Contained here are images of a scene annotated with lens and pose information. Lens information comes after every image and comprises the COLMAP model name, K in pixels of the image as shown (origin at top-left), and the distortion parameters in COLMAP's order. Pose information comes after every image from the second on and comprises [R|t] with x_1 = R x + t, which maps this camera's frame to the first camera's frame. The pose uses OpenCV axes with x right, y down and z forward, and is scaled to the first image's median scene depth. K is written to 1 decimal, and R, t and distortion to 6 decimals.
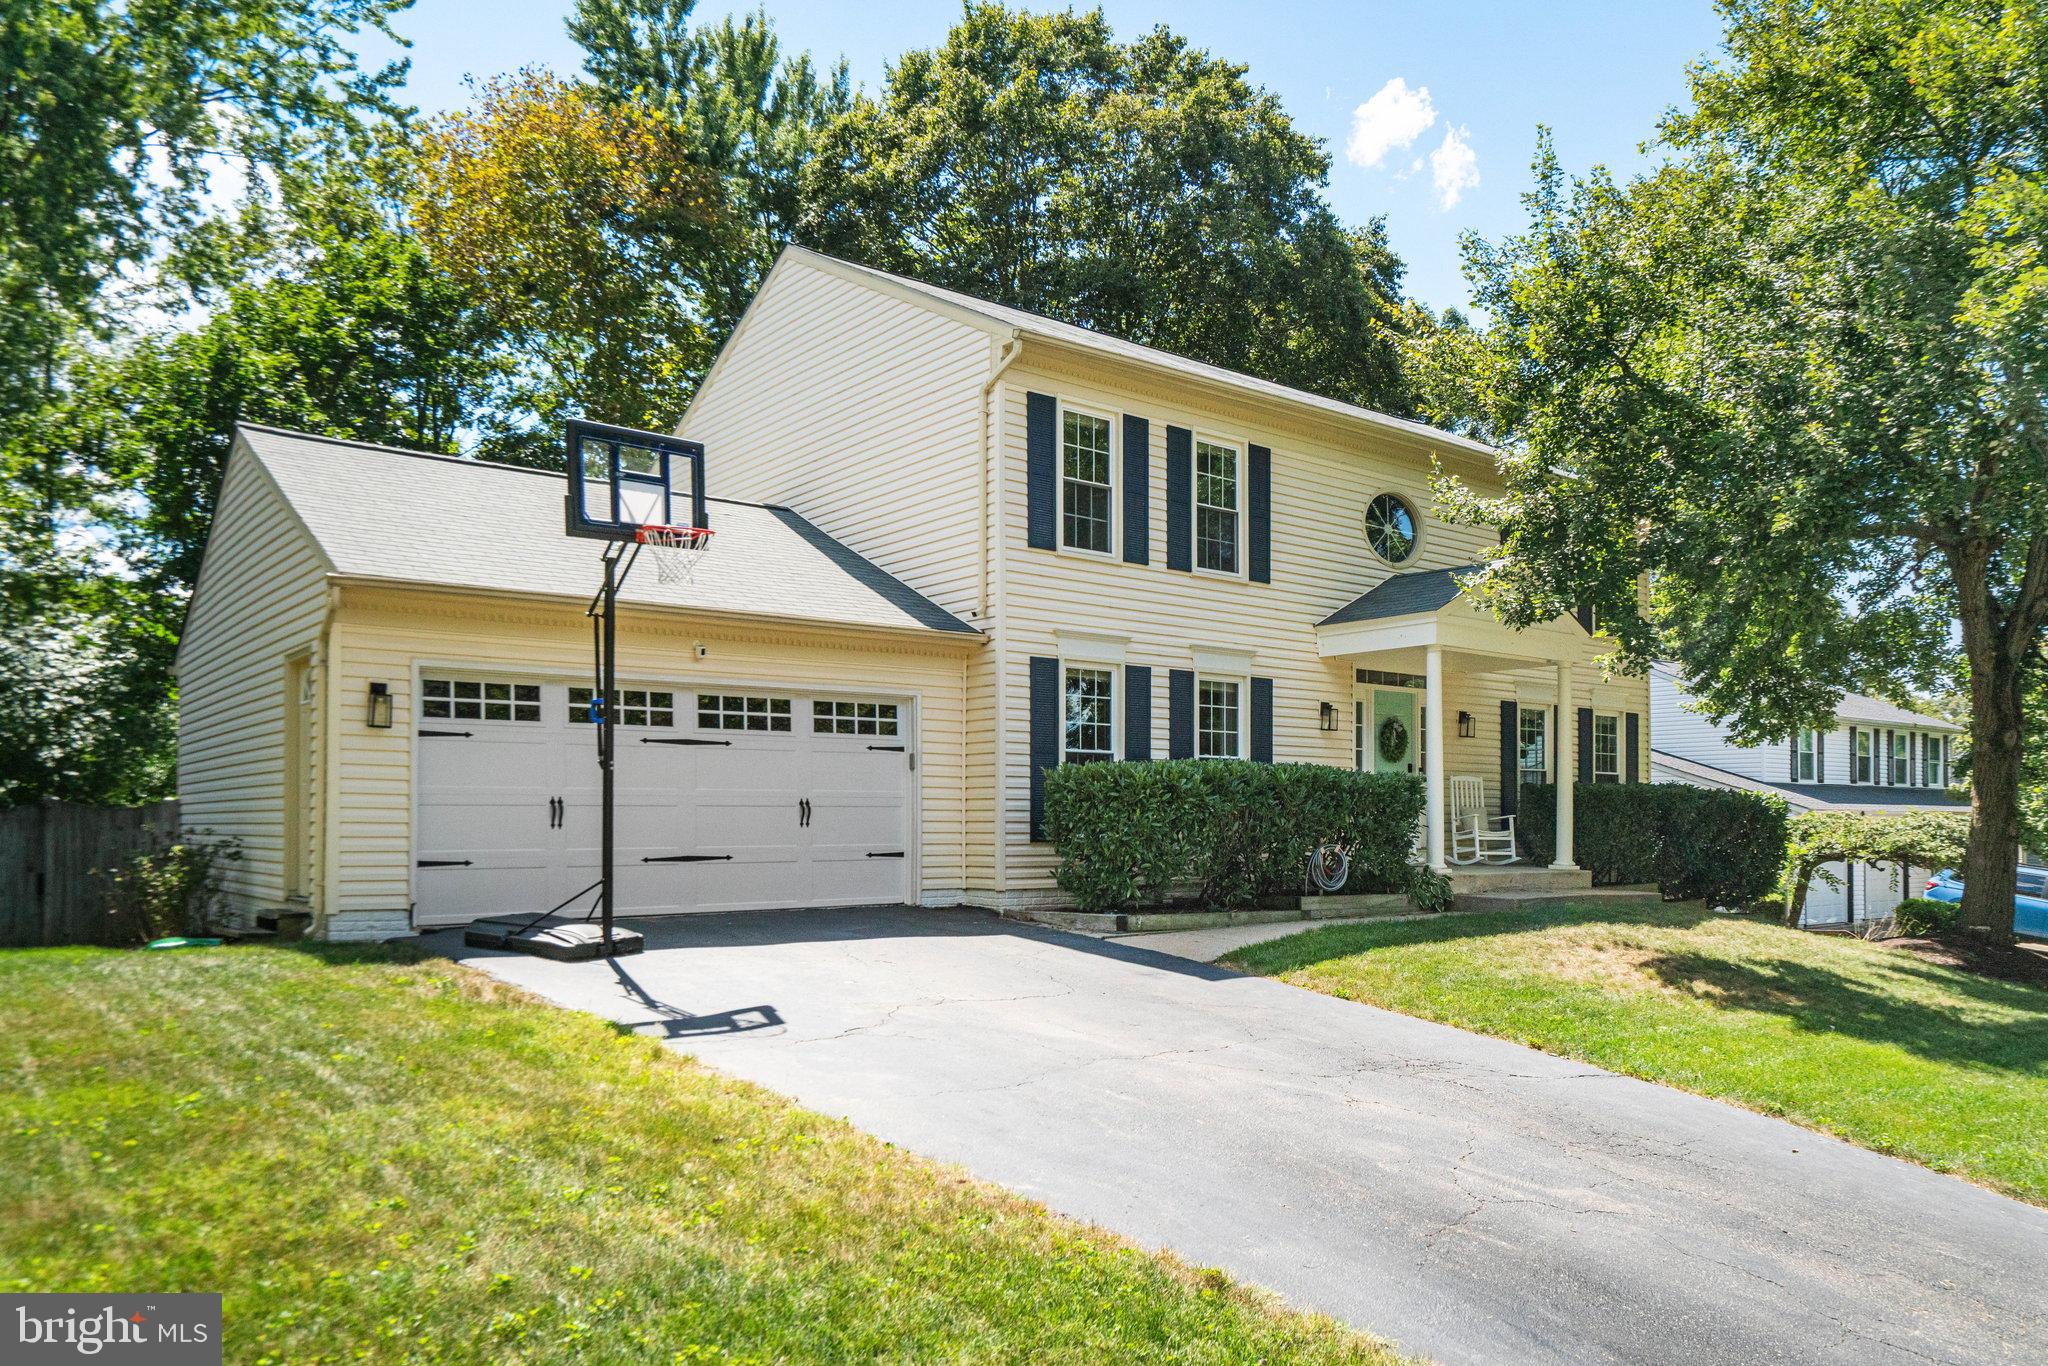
lens RADIAL K [[1425.8, 0, 1021.3], [0, 1425.8, 649.9], [0, 0, 1]] dist [0.003277, 0.001754]
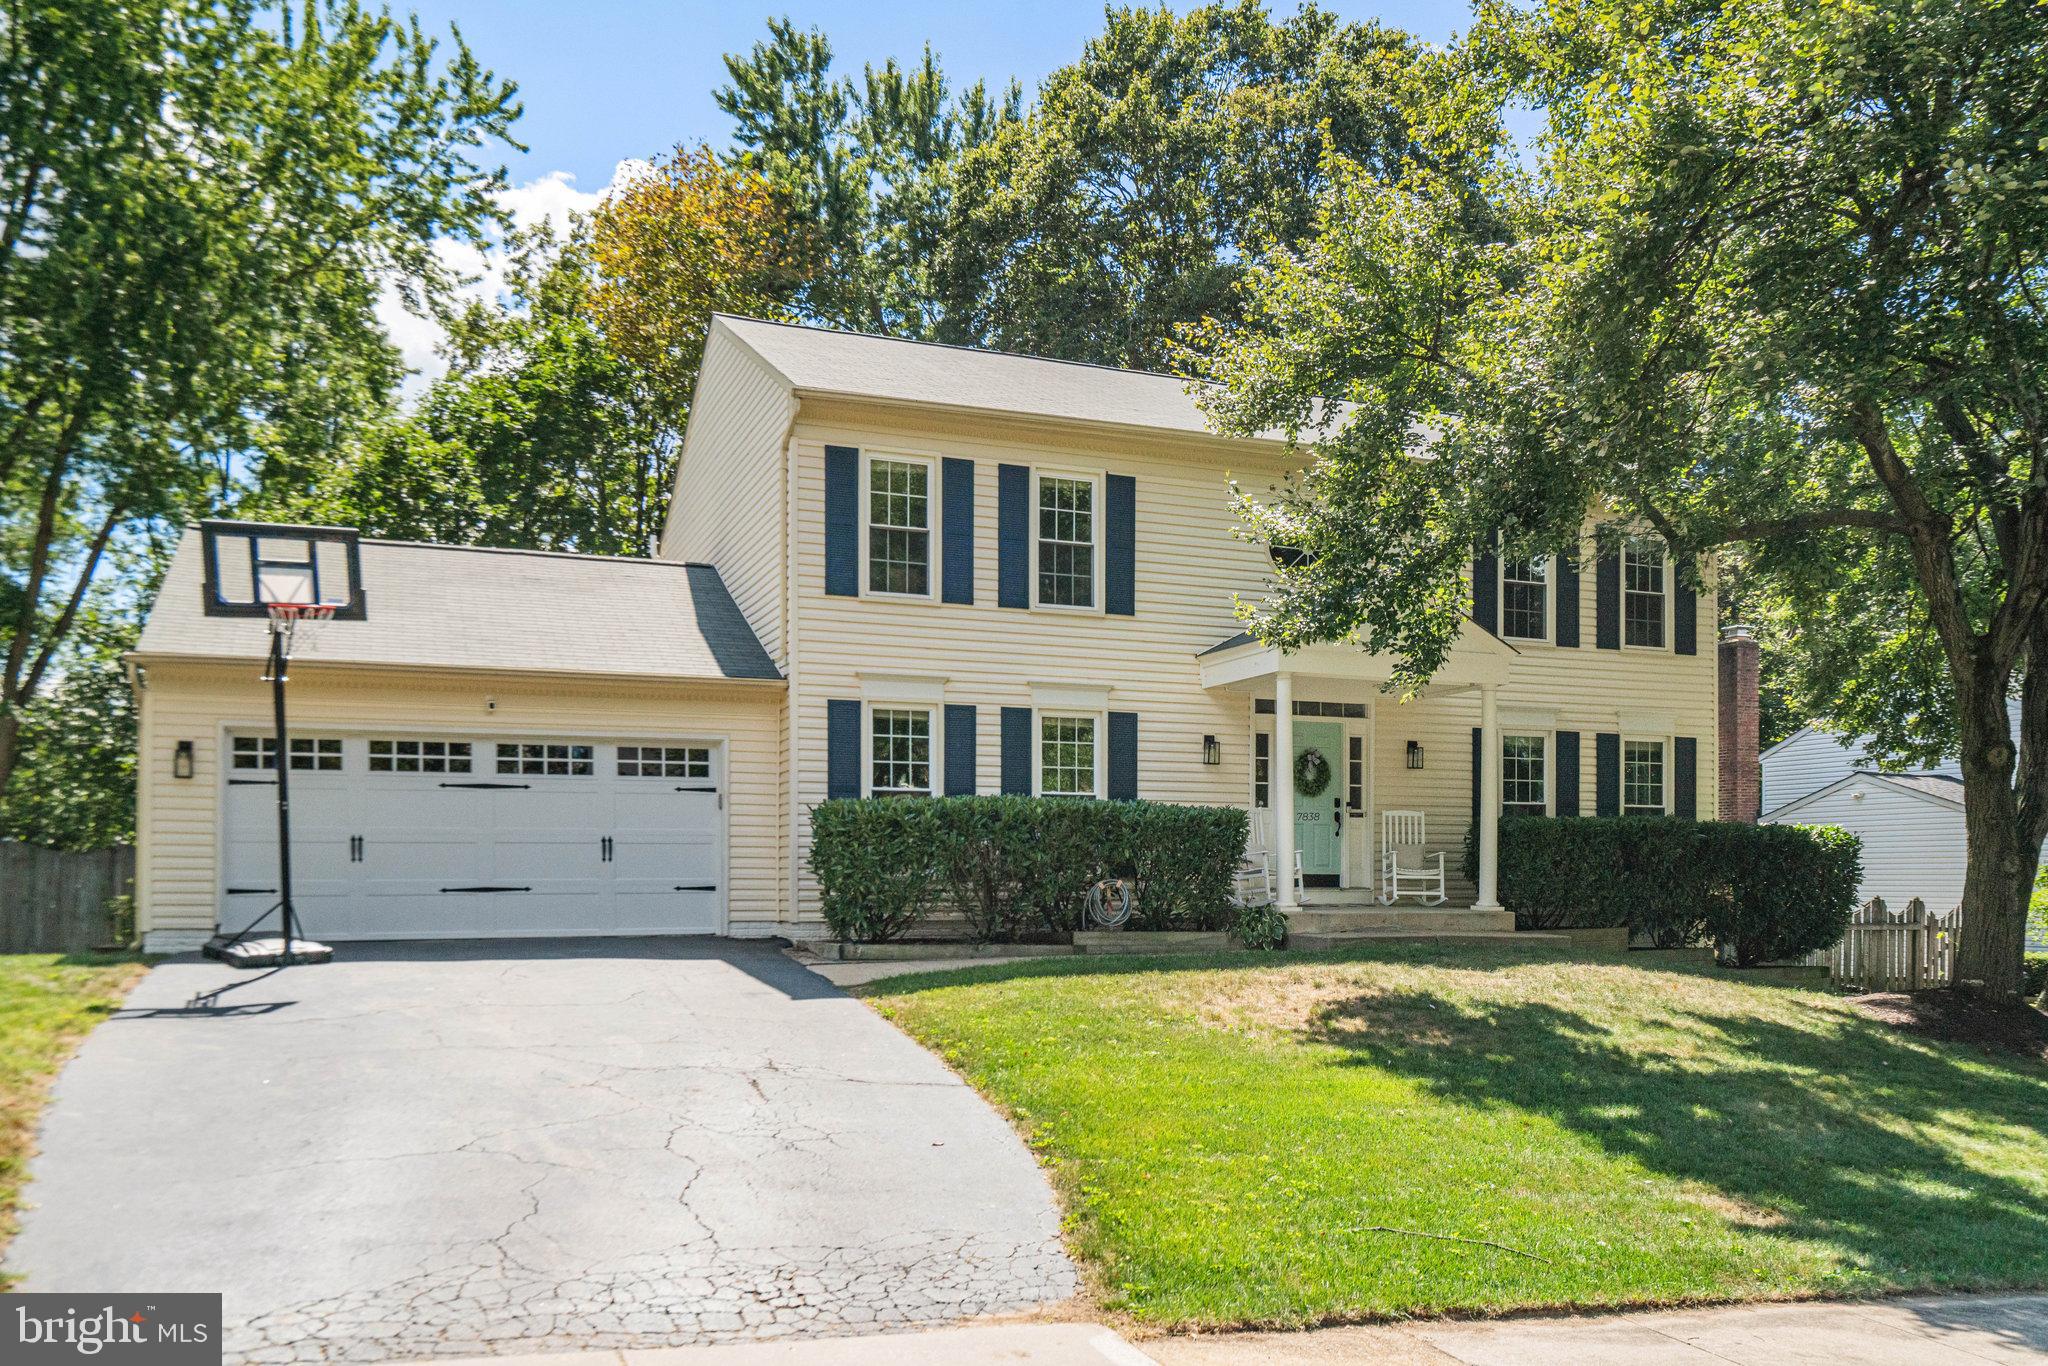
lens RADIAL K [[1607.3, 0, 1024.0], [0, 1607.3, 683.0], [0, 0, 1]] dist [-0.000341, -0.000399]
pose [[0.957870, -0.039984, -0.284405, 0.444452], [0.036877, 0.999187, -0.016275, 0.016109], [0.284825, 0.005101, 0.958566, -0.081920]]
